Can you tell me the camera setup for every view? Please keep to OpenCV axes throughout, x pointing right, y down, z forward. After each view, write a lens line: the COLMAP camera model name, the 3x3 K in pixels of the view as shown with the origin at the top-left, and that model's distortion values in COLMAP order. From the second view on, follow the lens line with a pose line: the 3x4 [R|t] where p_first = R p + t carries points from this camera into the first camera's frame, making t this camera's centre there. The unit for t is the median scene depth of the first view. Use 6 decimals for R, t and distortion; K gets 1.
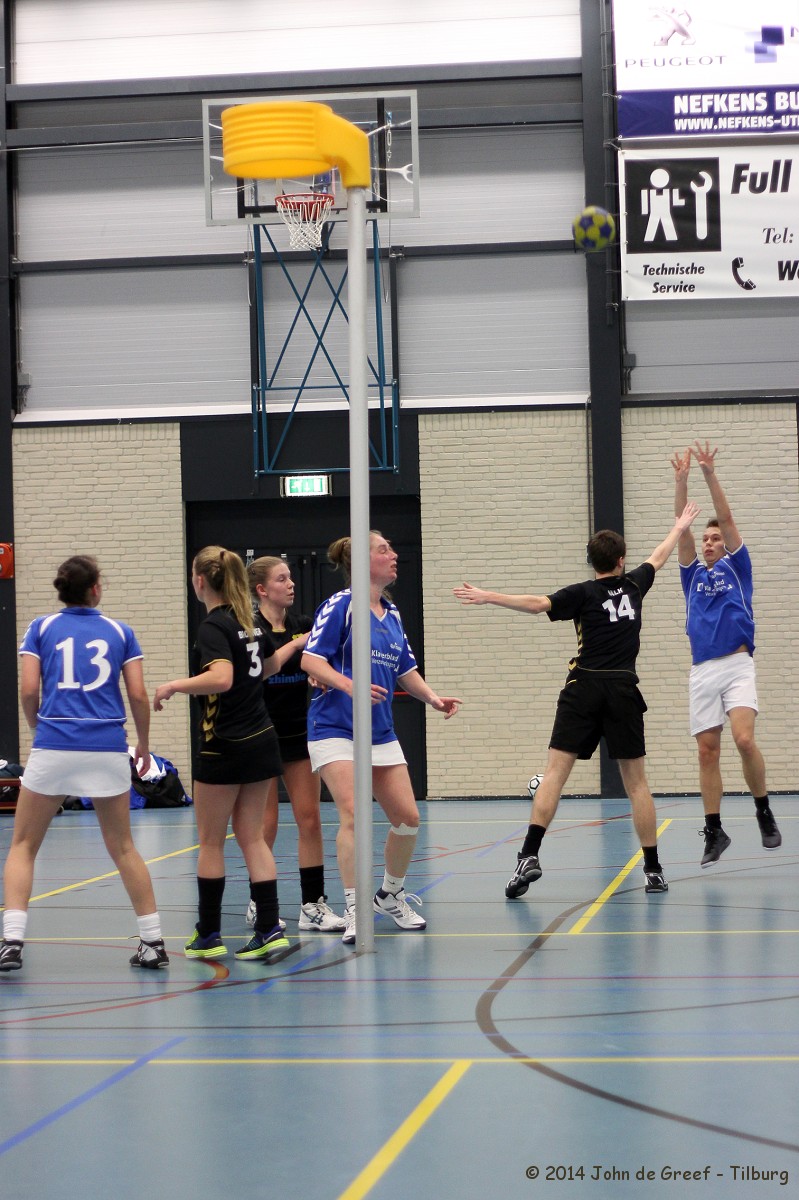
lens RADIAL K [[2893.8, 0, 399.4], [0, 2893.8, 642.9], [0, 0, 1]] dist [-0.112919, -0.167221]
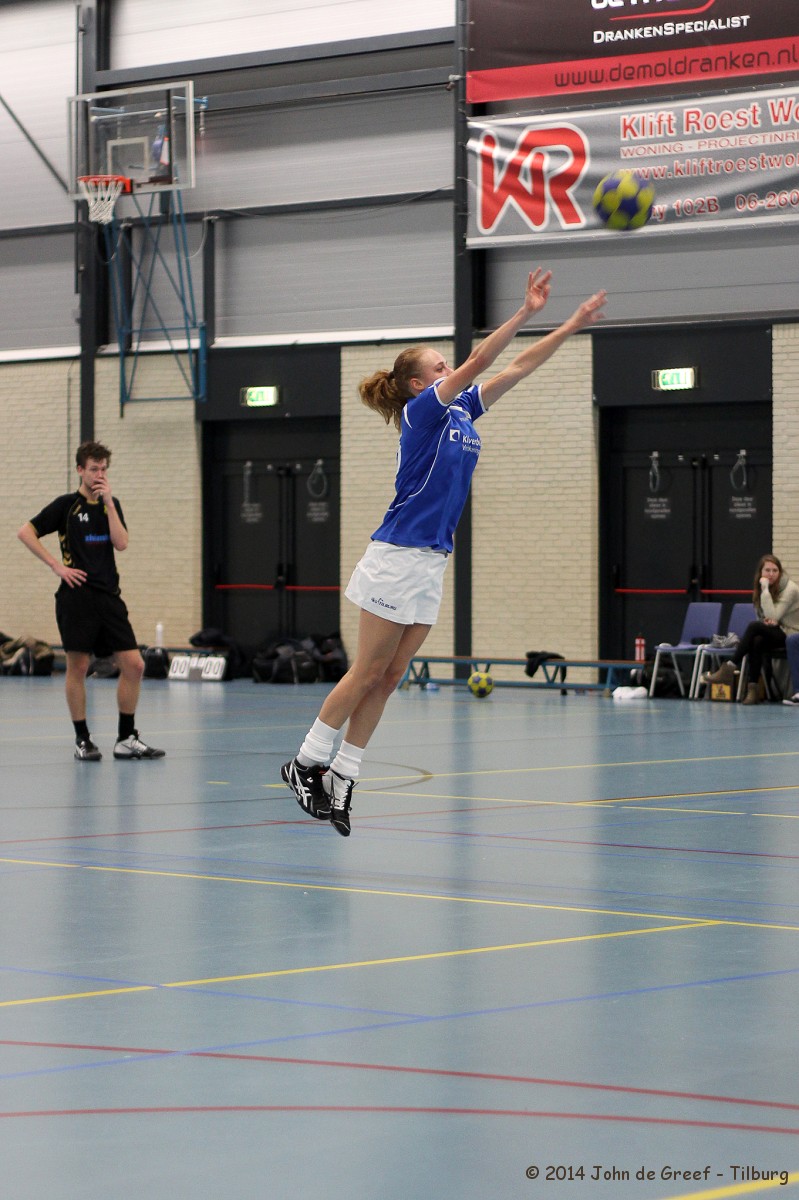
lens RADIAL K [[3251.1, 0, 454.8], [0, 3251.1, 677.9], [0, 0, 1]] dist [-0.111147, -0.258669]
pose [[0.856234, 0.043071, -0.514789, 0.727965], [-0.018161, 0.998412, 0.053328, -0.016991], [0.516269, -0.036312, 0.855657, -0.089184]]
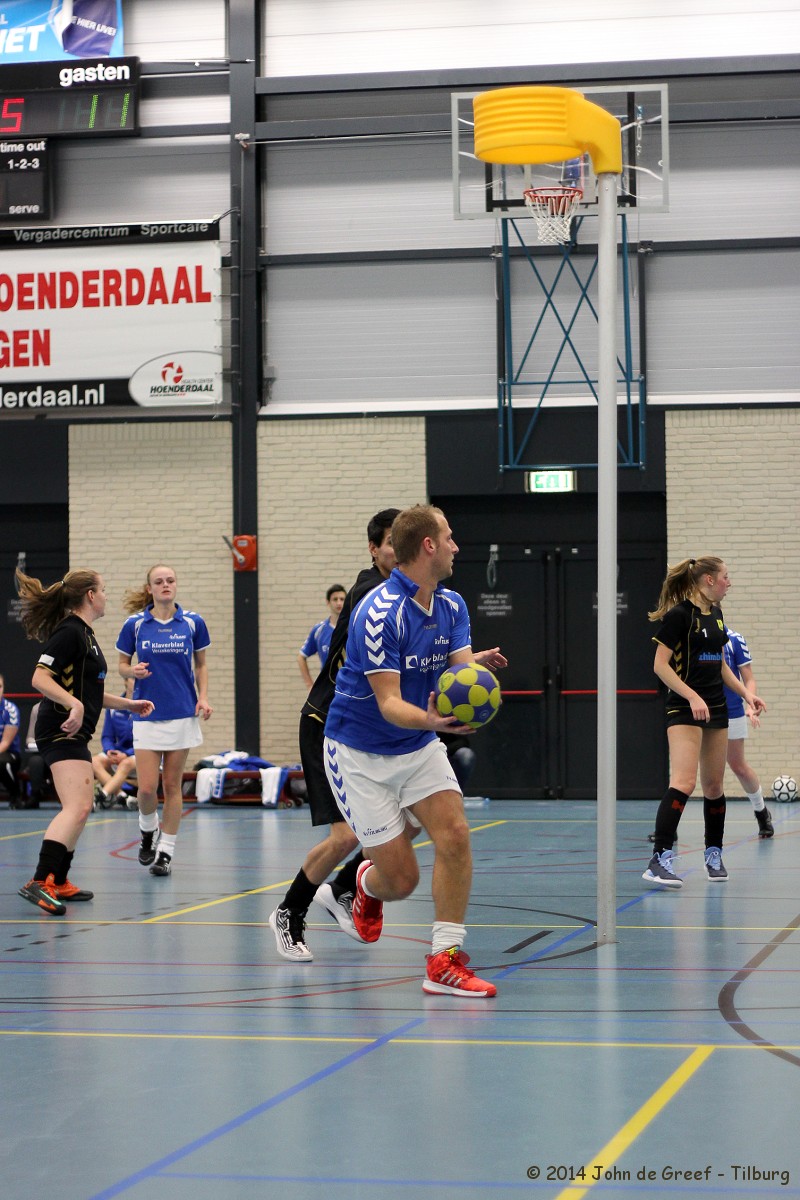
lens RADIAL K [[2921.0, 0, 404.5], [0, 2921.0, 601.2], [0, 0, 1]] dist [-0.105528, -0.415184]
pose [[0.996575, 0.013416, -0.081600, -0.000145], [-0.014494, 0.999815, -0.012639, 0.000228], [0.081416, 0.013778, 0.996585, -0.002877]]
